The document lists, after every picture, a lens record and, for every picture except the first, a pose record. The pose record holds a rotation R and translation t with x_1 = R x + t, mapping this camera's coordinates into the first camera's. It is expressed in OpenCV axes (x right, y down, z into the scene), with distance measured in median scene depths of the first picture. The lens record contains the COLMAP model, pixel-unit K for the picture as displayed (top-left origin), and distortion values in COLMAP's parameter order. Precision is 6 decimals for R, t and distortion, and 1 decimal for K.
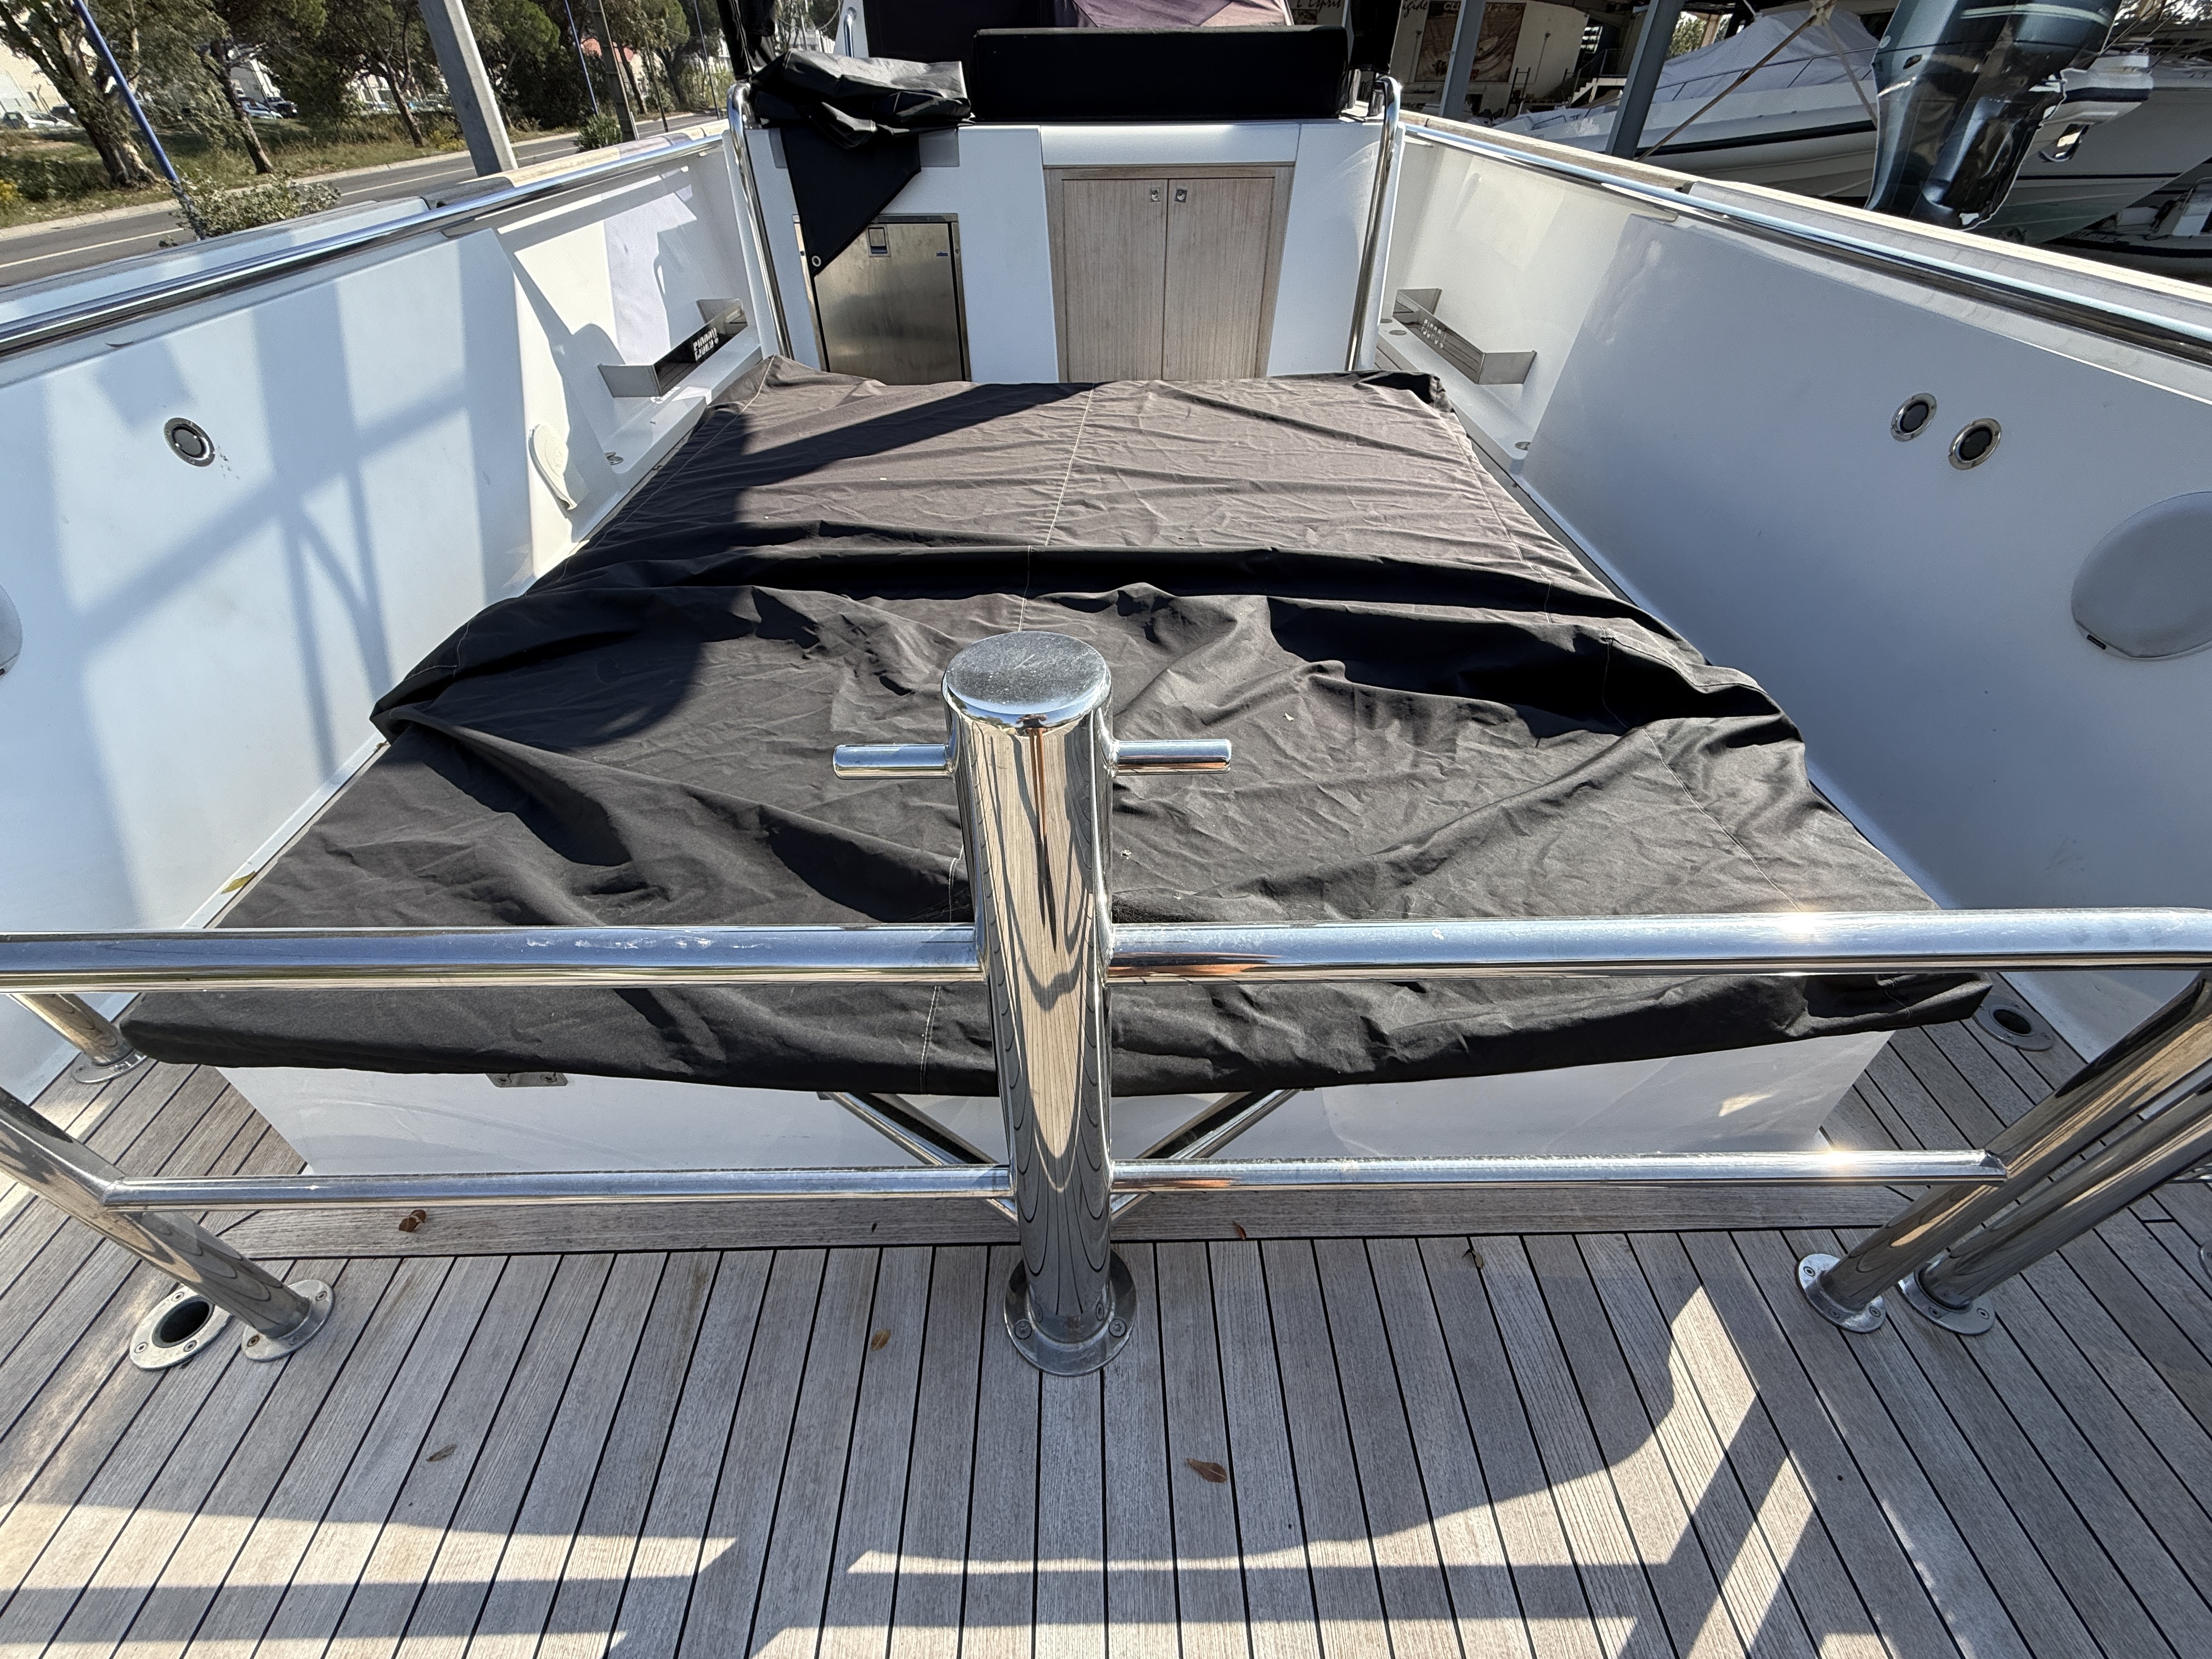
lens RADIAL K [[883.9, 0, 1098.6], [0, 883.9, 829.7], [0, 0, 1]] dist [0.000270, 0.000094]
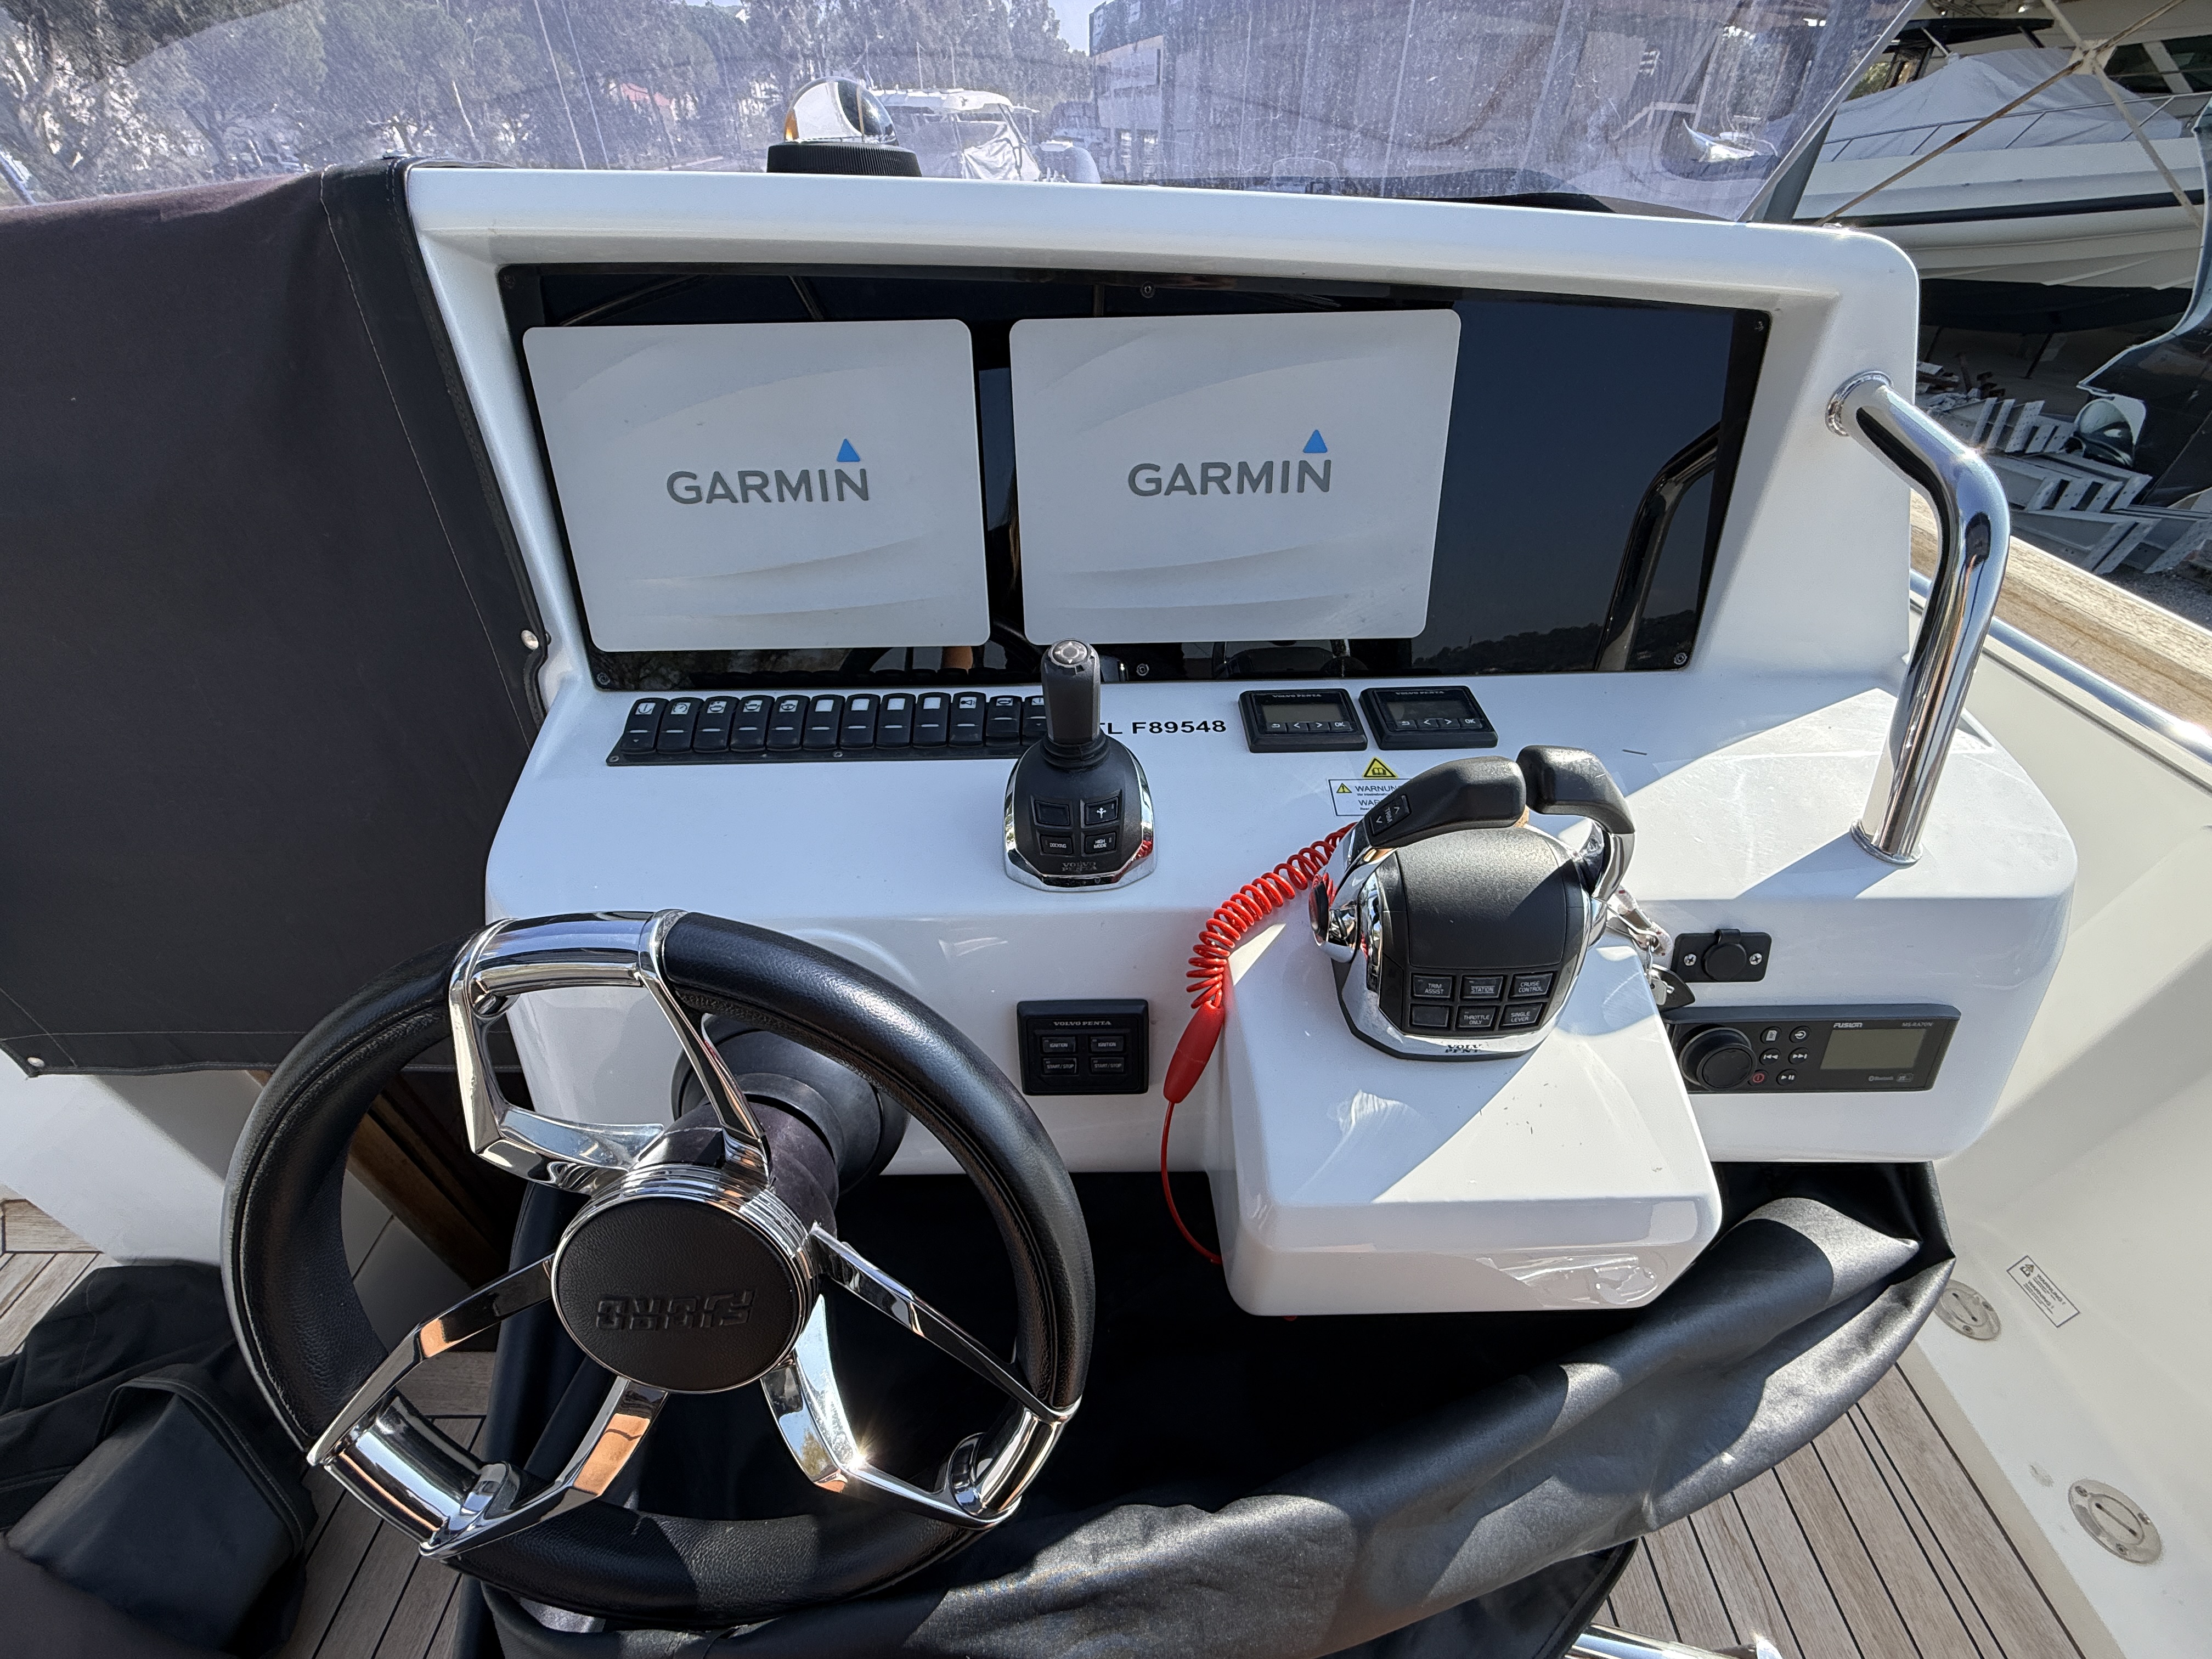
lens RADIAL K [[883.9, 0, 1110.2], [0, 883.9, 831.1], [0, 0, 1]] dist [0.000270, 0.000094]
pose [[0.999698, 0.002560, -0.024449, 0.143616], [-0.003051, 0.999795, -0.020041, -1.766654], [0.024393, 0.020109, 0.999500, 1.736099]]
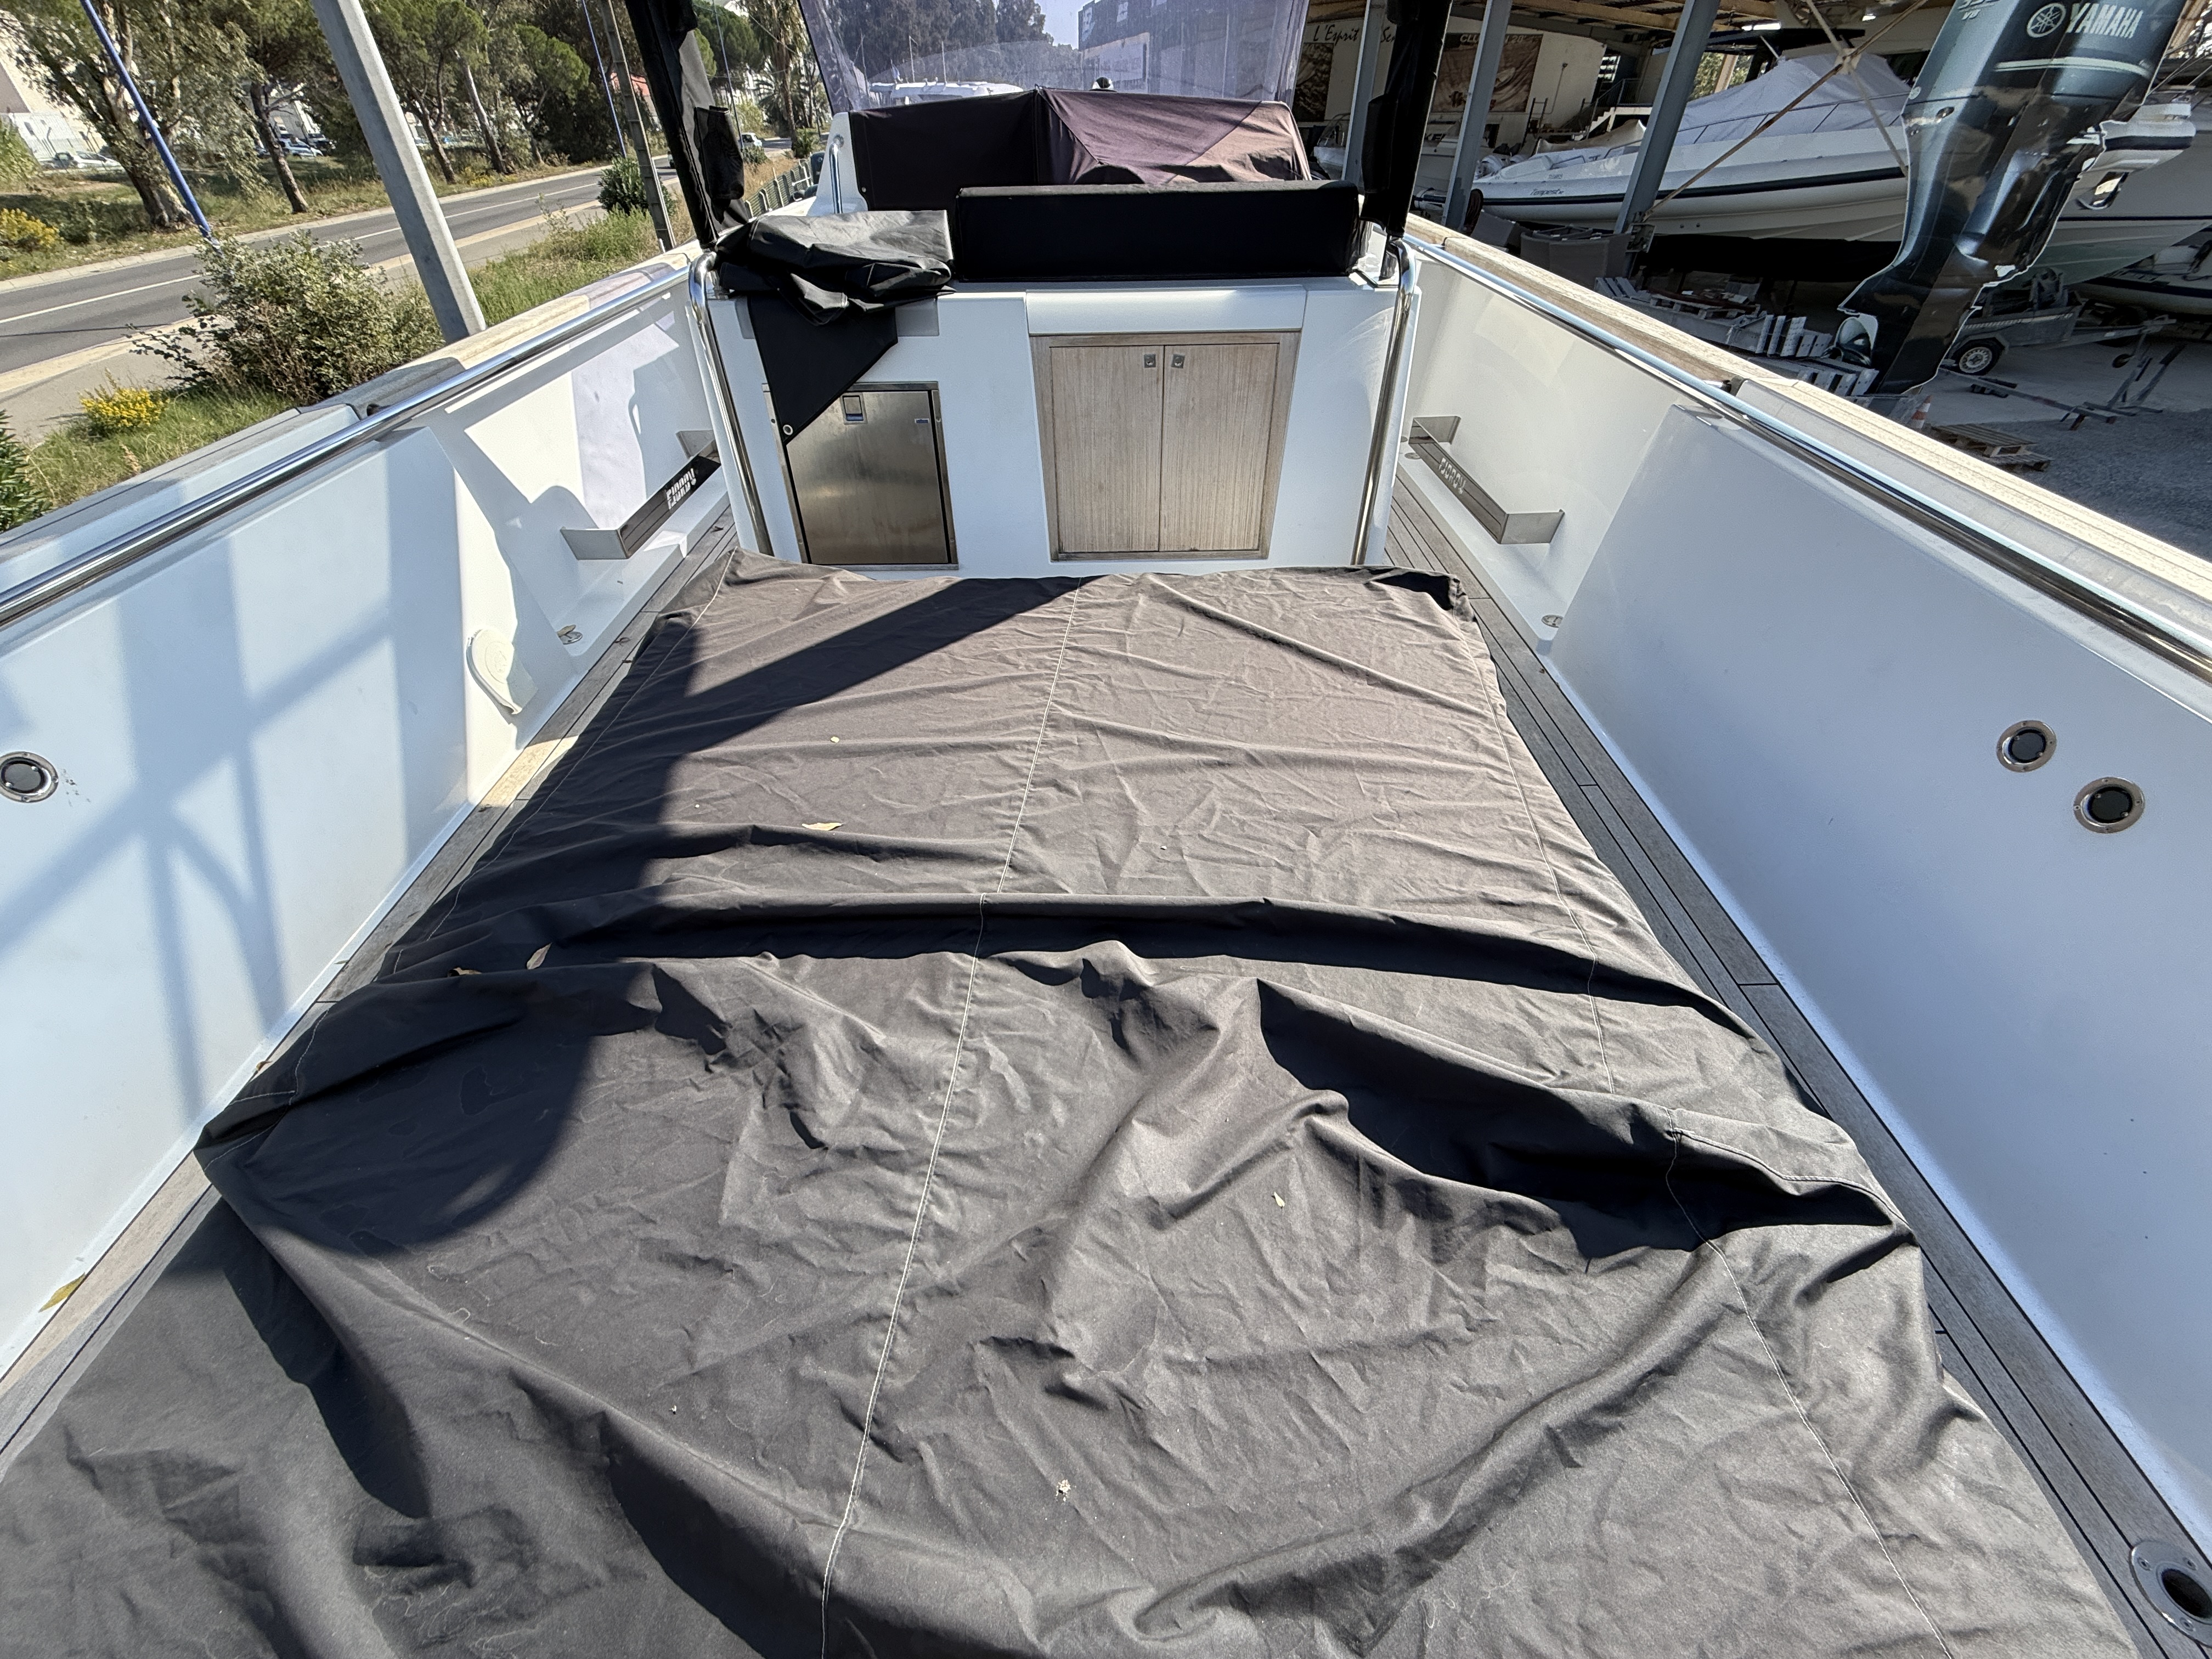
lens RADIAL K [[883.9, 0, 1097.9], [0, 883.9, 831.0], [0, 0, 1]] dist [0.000270, 0.000094]
pose [[0.999829, 0.005409, -0.017711, 0.042614], [-0.005708, 0.999841, -0.016912, -0.317754], [0.017617, 0.017010, 0.999700, 0.121465]]
